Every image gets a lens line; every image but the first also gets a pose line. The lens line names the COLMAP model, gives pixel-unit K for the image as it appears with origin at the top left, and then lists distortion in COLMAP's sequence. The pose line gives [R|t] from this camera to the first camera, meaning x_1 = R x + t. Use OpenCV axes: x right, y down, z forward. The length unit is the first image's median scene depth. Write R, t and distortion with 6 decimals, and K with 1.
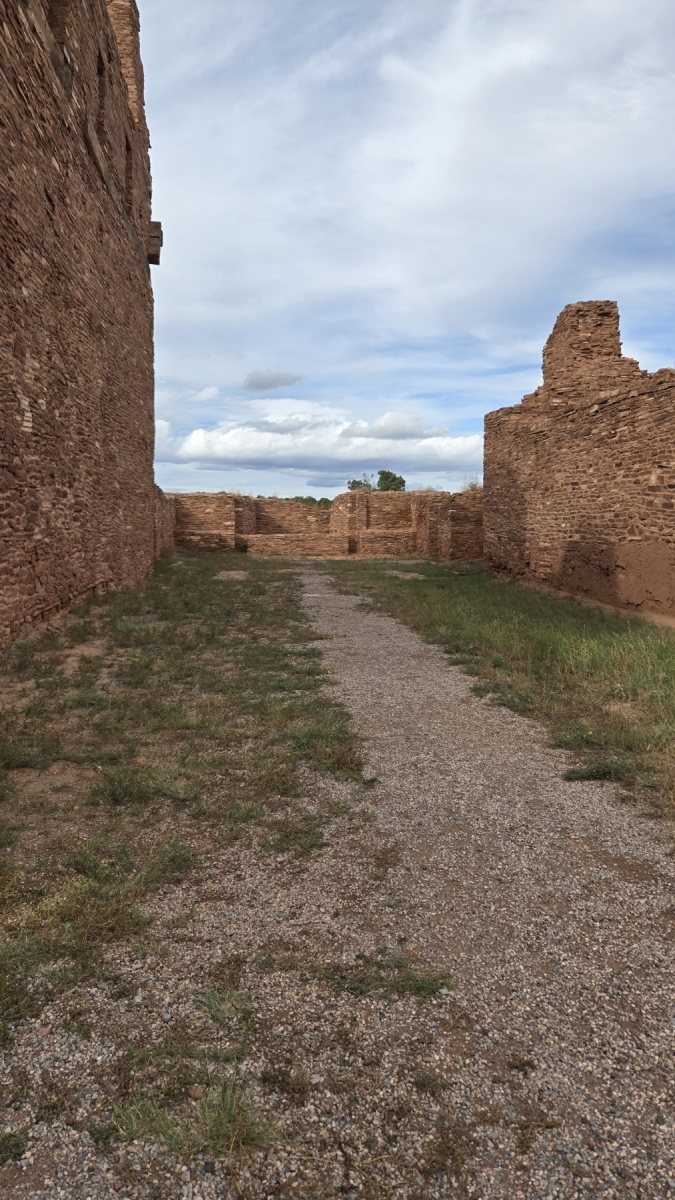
lens RADIAL K [[791.3, 0, 340.1], [0, 791.3, 599.6], [0, 0, 1]] dist [0.044942, -0.030967]
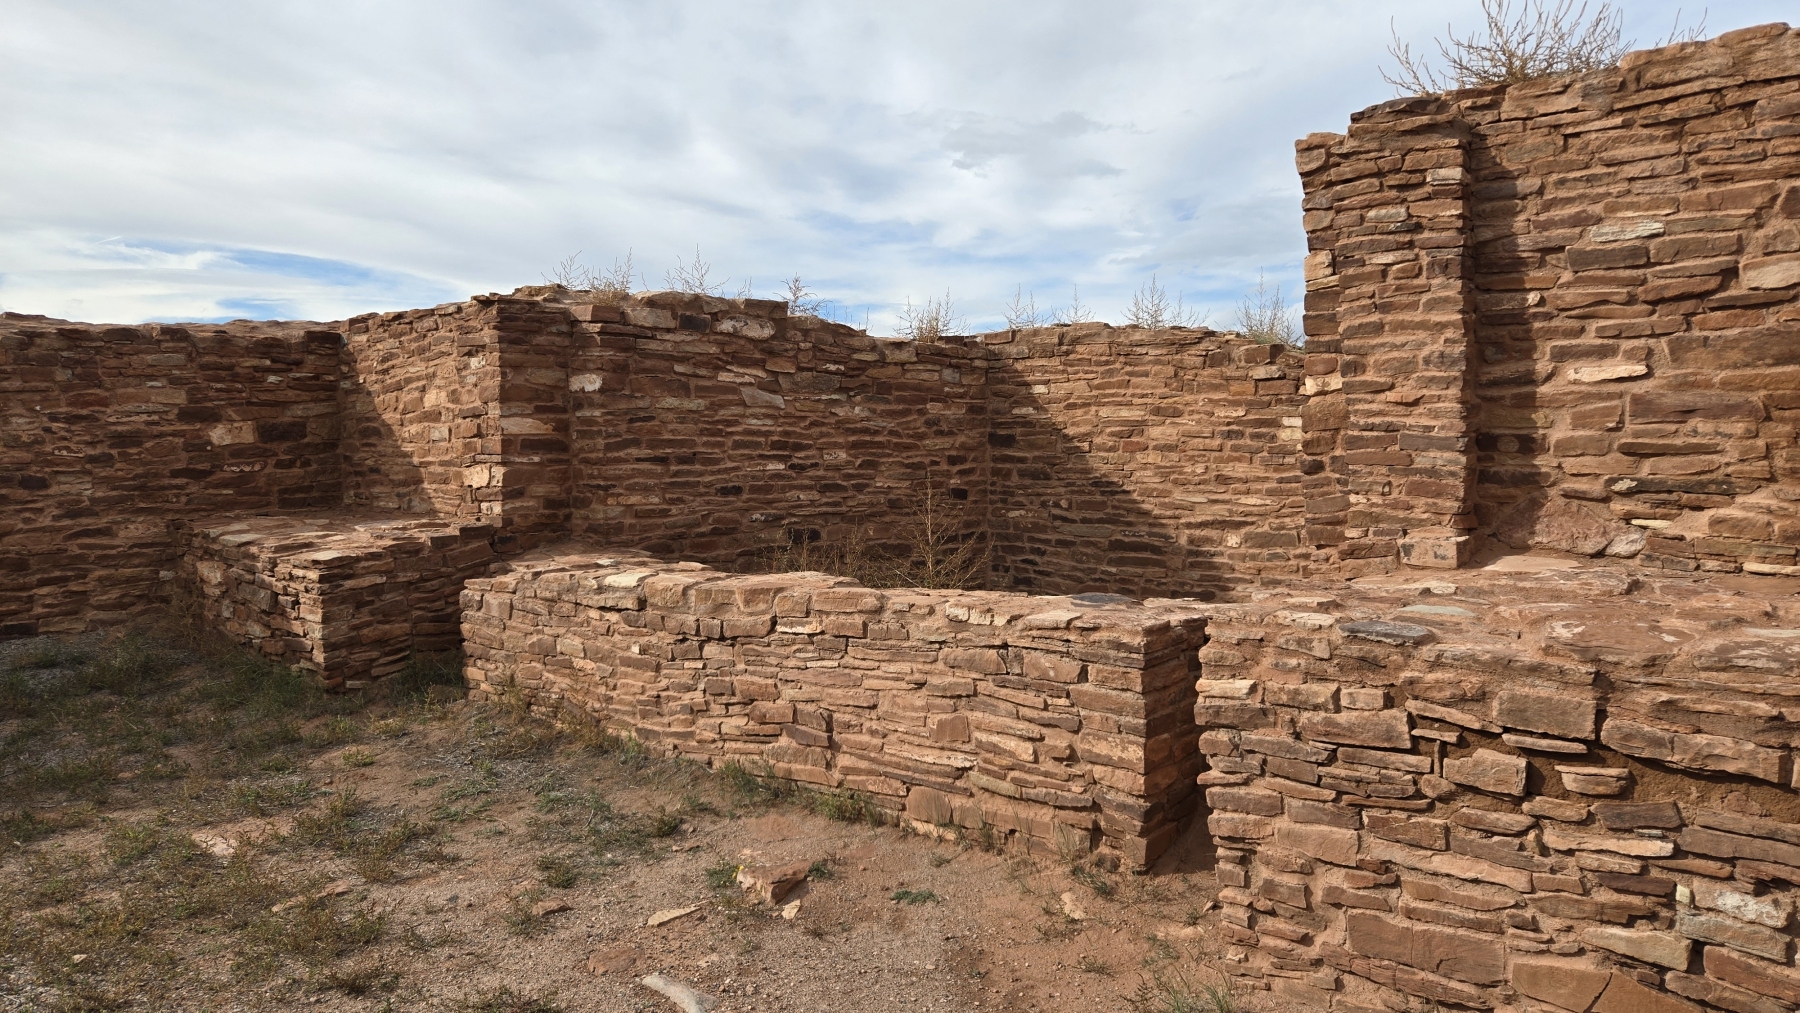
lens RADIAL K [[1186.9, 0, 911.0], [0, 1186.9, 500.6], [0, 0, 1]] dist [0.044942, -0.030967]
pose [[0.692421, 0.018288, -0.721262, 0.080814], [-0.057562, 0.997892, -0.029958, -0.090426], [0.719194, 0.062261, 0.692014, 0.907444]]
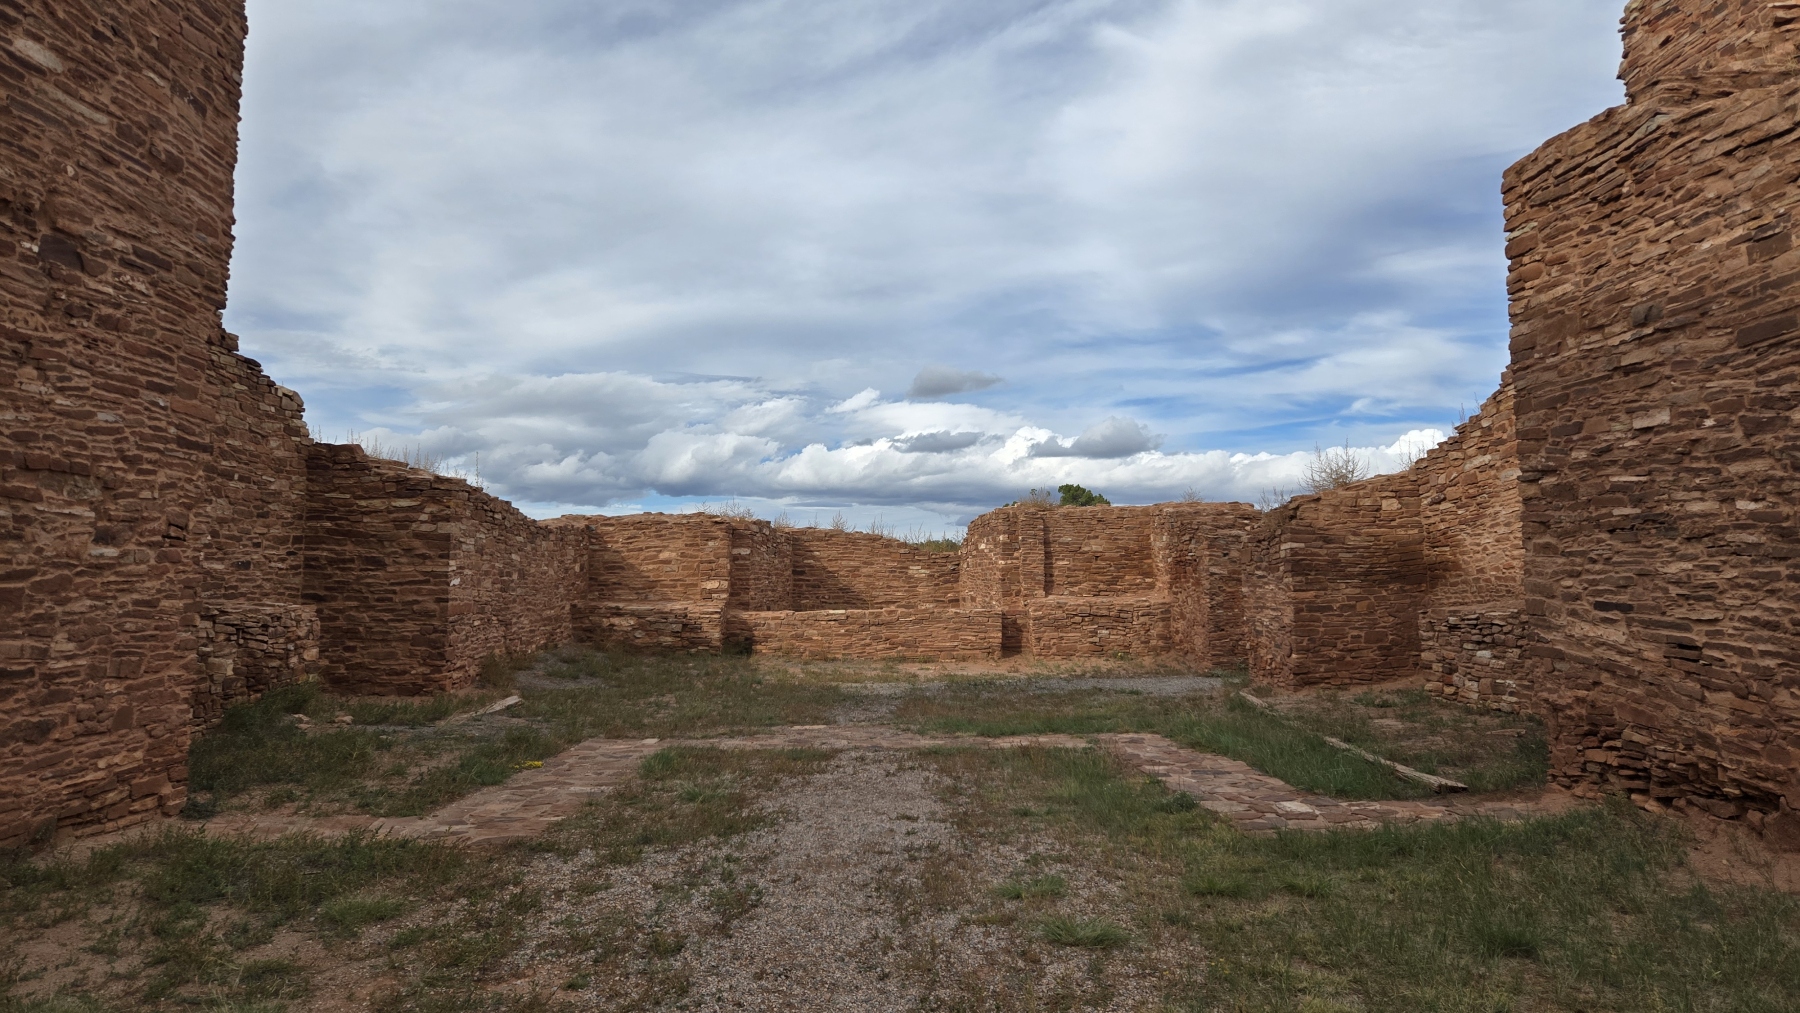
lens RADIAL K [[1186.9, 0, 898.5], [0, 1186.9, 508.9], [0, 0, 1]] dist [0.044942, -0.030967]
pose [[0.996620, -0.014296, -0.080893, 0.008239], [0.001588, 0.987909, -0.155025, -0.038652], [0.082131, 0.154372, 0.984593, 0.385020]]
